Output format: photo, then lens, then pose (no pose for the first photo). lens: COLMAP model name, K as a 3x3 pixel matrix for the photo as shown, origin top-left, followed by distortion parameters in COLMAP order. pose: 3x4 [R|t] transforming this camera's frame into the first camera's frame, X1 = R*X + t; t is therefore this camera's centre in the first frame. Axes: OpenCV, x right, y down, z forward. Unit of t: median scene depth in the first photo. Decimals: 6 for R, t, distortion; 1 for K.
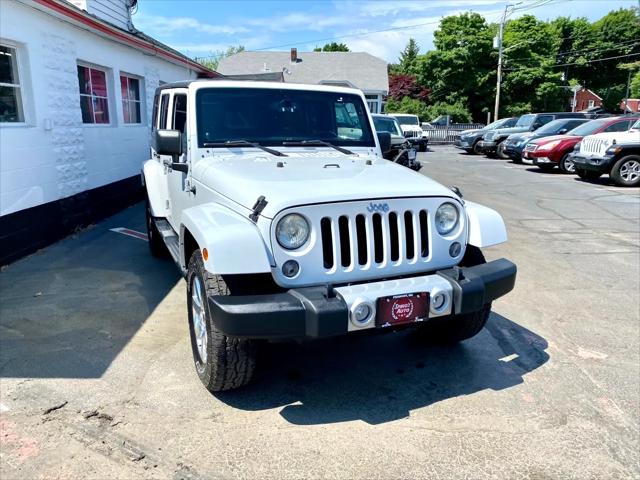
lens RADIAL K [[487.1, 0, 323.3], [0, 487.1, 241.3], [0, 0, 1]] dist [0.023354, -0.028155]
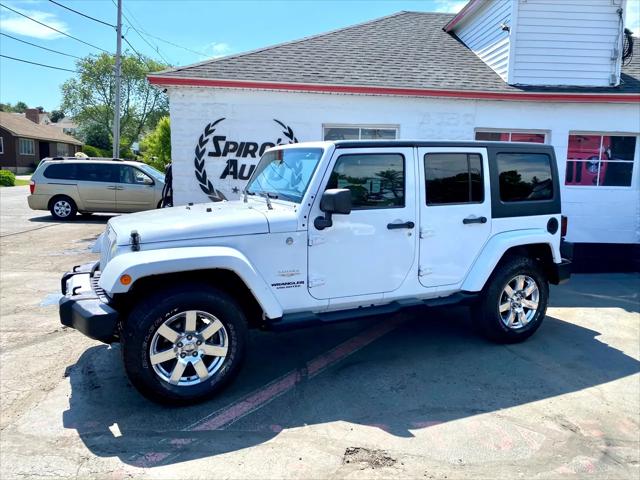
lens RADIAL K [[487.1, 0, 314.5], [0, 487.1, 239.2], [0, 0, 1]] dist [0.023354, -0.028155]
pose [[0.032836, 0.122230, -0.991959, 1.148552], [-0.259841, 0.959409, 0.109617, -0.268443], [0.965093, 0.254153, 0.063263, 1.120020]]
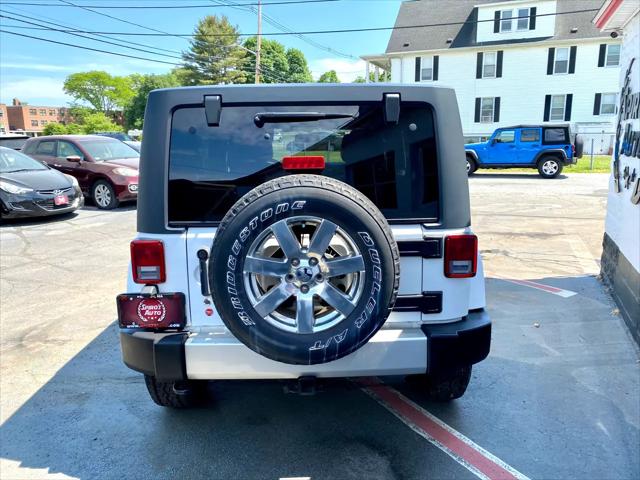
lens RADIAL K [[487.1, 0, 319.9], [0, 487.1, 239.4], [0, 0, 1]] dist [0.023354, -0.028155]
pose [[-0.921901, -0.081437, 0.378769, -0.648852], [0.093285, 0.902235, 0.421035, -0.610747], [-0.376026, 0.423486, -0.824175, 2.299473]]
